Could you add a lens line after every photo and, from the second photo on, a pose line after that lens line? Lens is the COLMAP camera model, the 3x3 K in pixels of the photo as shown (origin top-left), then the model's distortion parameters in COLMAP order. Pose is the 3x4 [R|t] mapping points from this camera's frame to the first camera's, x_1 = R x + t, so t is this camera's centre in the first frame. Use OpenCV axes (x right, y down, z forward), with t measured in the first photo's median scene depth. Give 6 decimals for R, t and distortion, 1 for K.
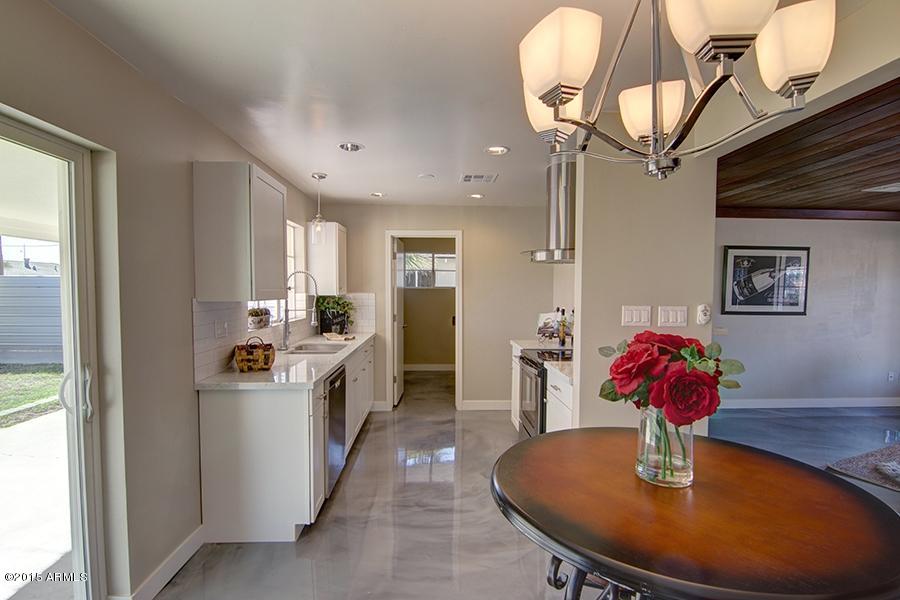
lens RADIAL K [[458.8, 0, 448.6], [0, 458.8, 309.5], [0, 0, 1]] dist [-0.001228, -0.017669]
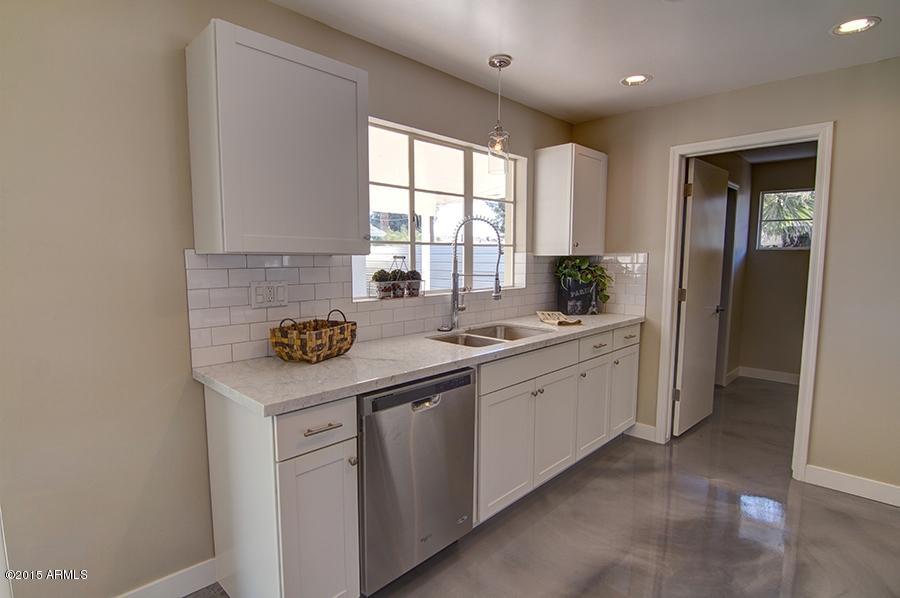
lens RADIAL K [[458.8, 0, 448.6], [0, 458.8, 308.5], [0, 0, 1]] dist [-0.001228, -0.017669]
pose [[0.688791, 0.077908, -0.720761, 0.149671], [-0.031739, 0.996496, 0.077382, -0.000699], [0.724265, -0.030423, 0.688851, 0.518780]]
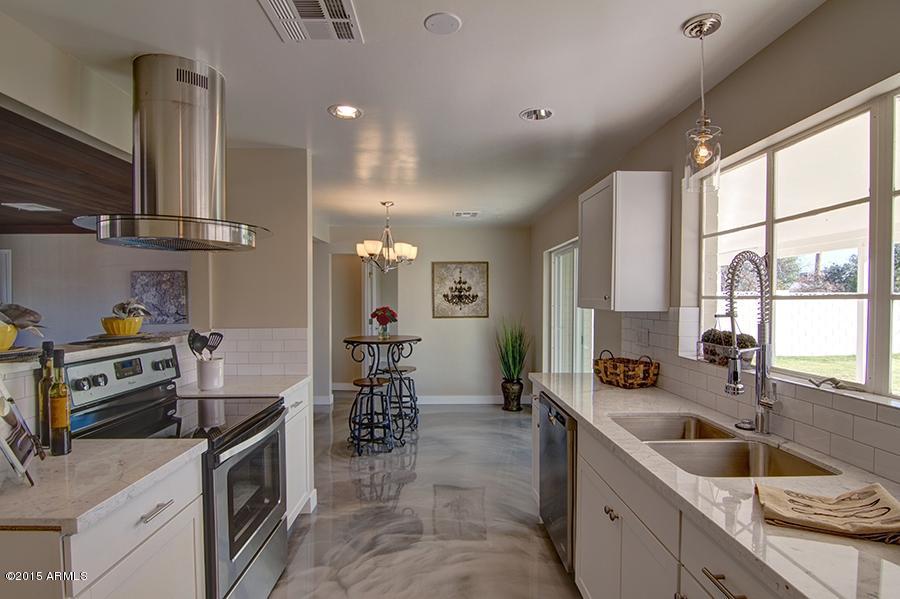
lens RADIAL K [[458.8, 0, 448.6], [0, 458.8, 309.0], [0, 0, 1]] dist [-0.001228, -0.017669]
pose [[-0.999815, -0.005389, 0.018478, -0.062177], [-0.004174, 0.997866, 0.065161, -0.062234], [-0.018790, 0.065072, -0.997704, 1.467759]]
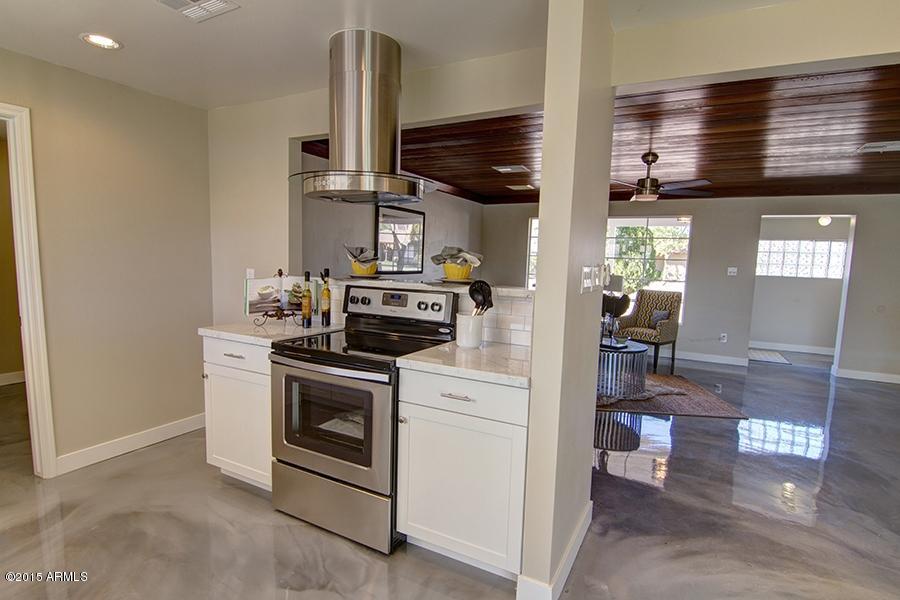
lens RADIAL K [[458.8, 0, 448.6], [0, 458.8, 309.5], [0, 0, 1]] dist [-0.001228, -0.017669]
pose [[0.498603, -0.088398, 0.862312, -0.238228], [0.012517, 0.995417, 0.094806, -0.007641], [-0.866740, -0.036477, 0.497424, 0.536427]]
